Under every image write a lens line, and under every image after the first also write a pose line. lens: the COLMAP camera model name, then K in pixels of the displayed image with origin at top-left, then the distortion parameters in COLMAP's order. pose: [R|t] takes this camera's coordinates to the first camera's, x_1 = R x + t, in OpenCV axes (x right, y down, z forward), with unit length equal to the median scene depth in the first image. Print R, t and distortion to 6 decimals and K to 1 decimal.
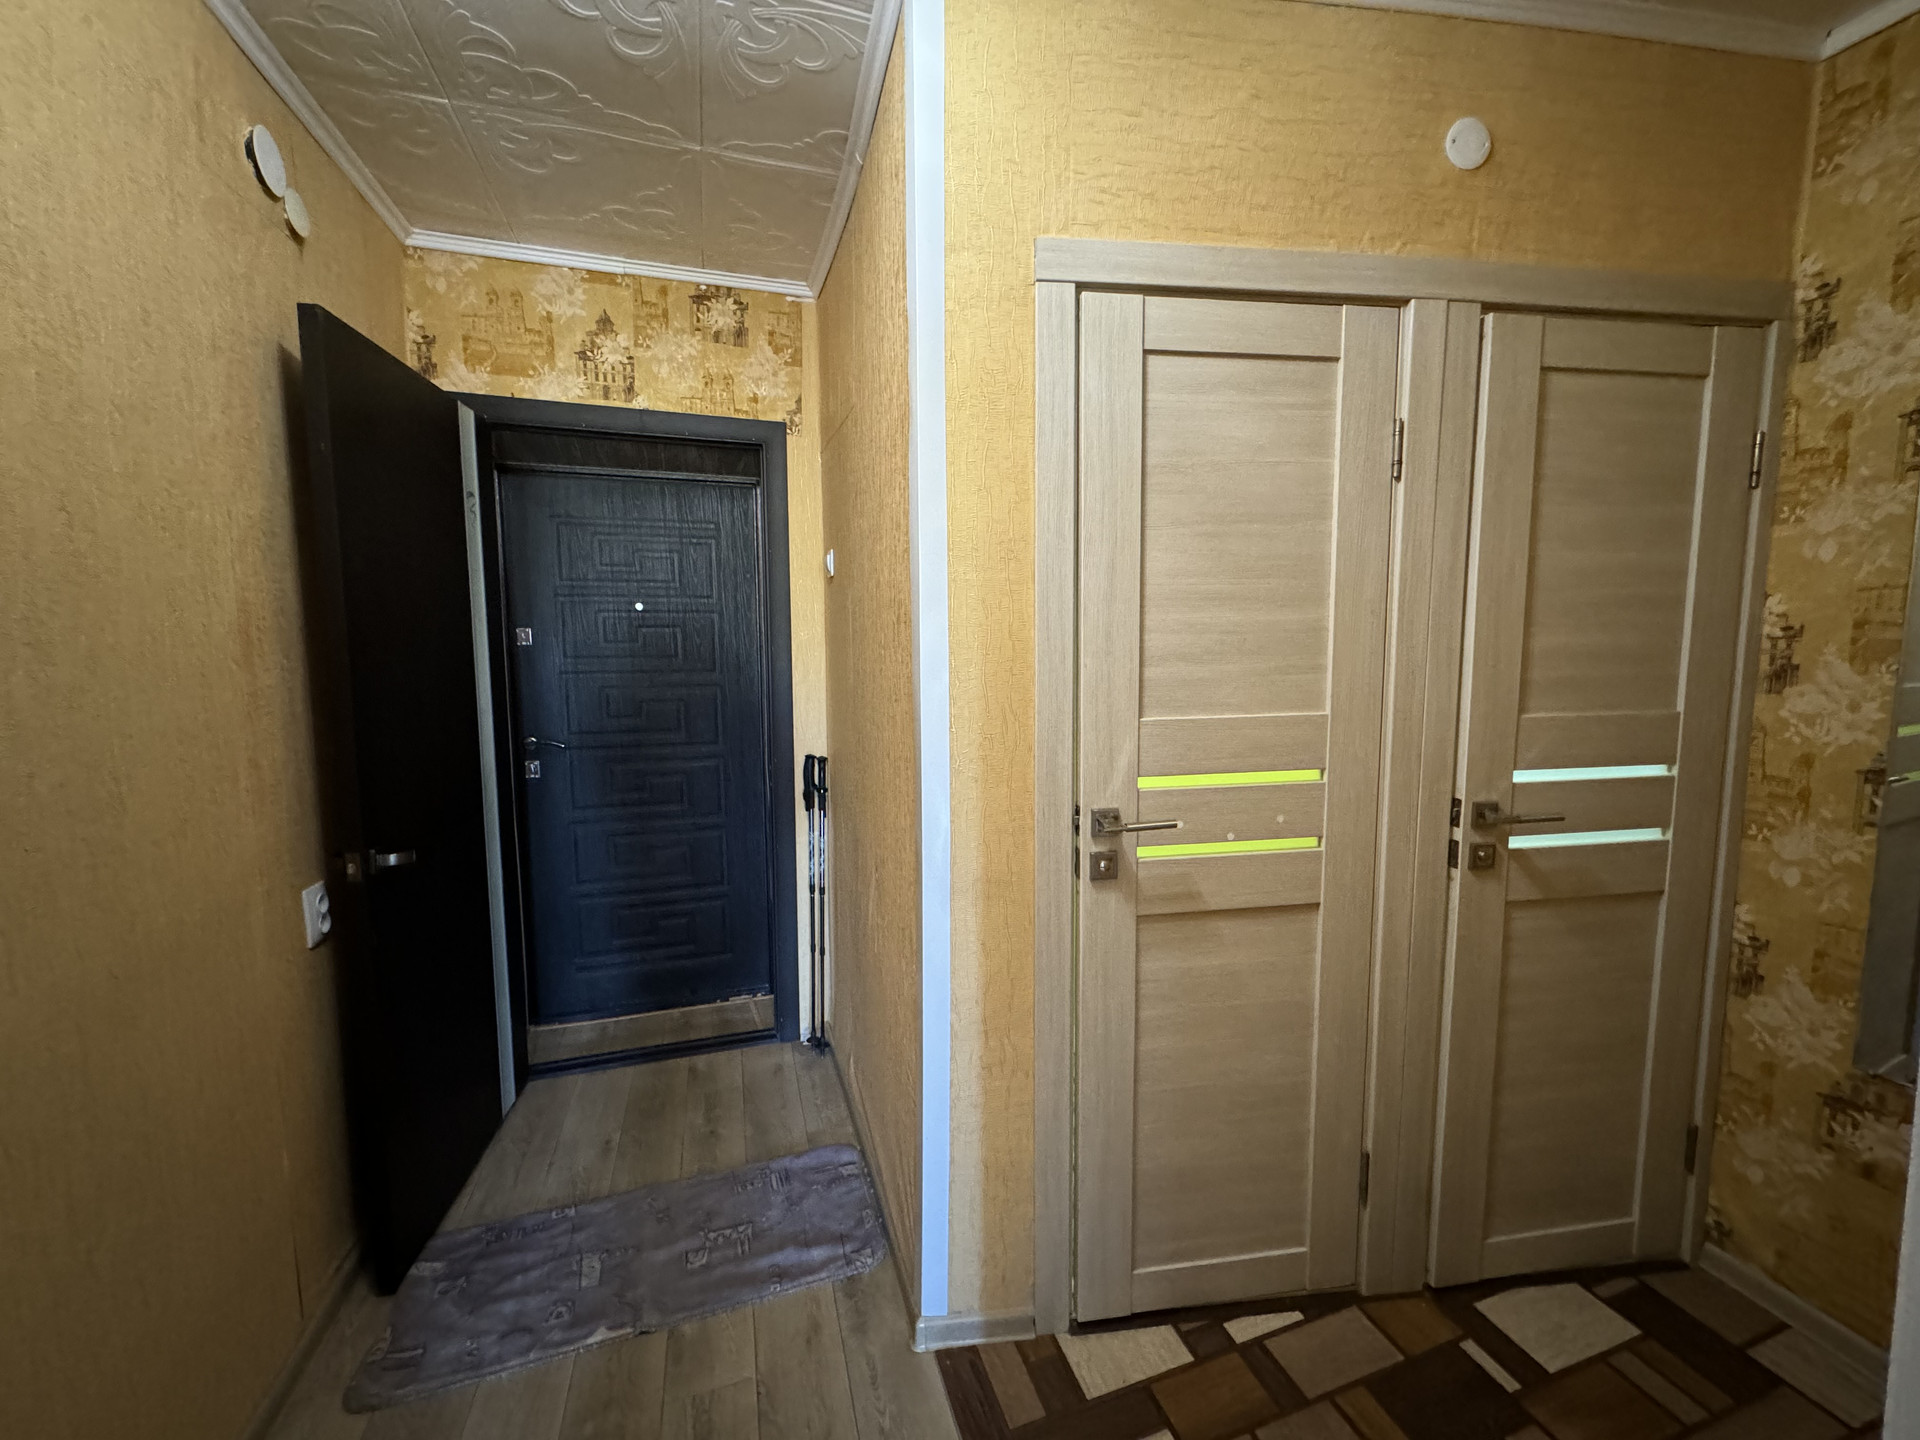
lens RADIAL K [[764.2, 0, 963.4], [0, 764.2, 717.9], [0, 0, 1]] dist [-0.002335, 0.000181]
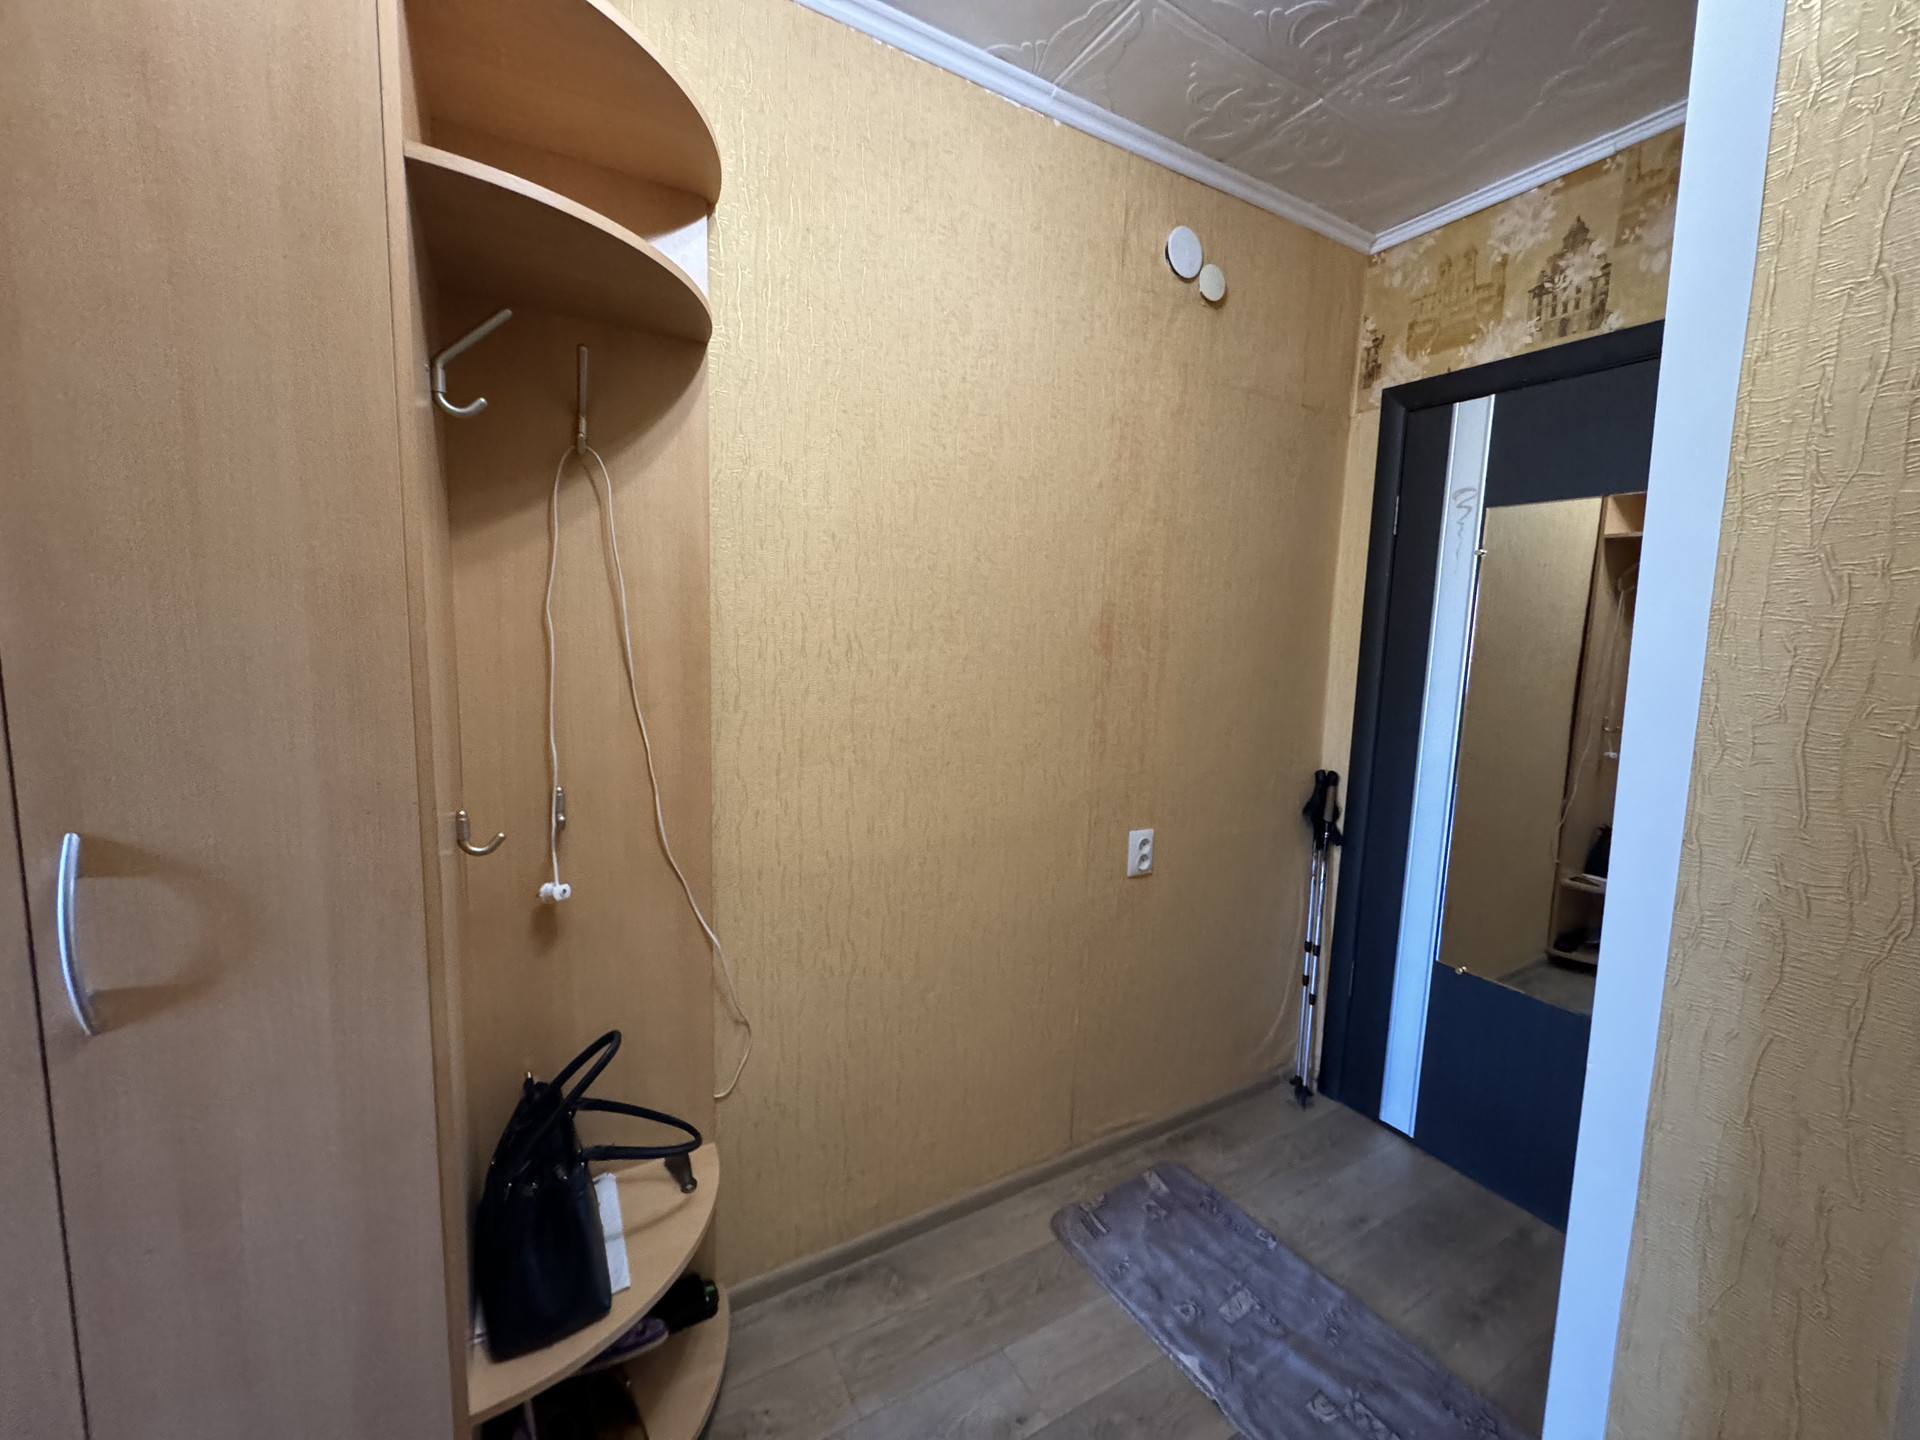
lens RADIAL K [[768.0, 0, 965.1], [0, 768.0, 718.0], [0, 0, 1]] dist [-0.000596, 0.000084]
pose [[0.221099, 0.117626, -0.968132, 0.254853], [-0.129108, 0.987493, 0.090493, -0.035069], [0.966668, 0.104986, 0.233521, 0.351743]]
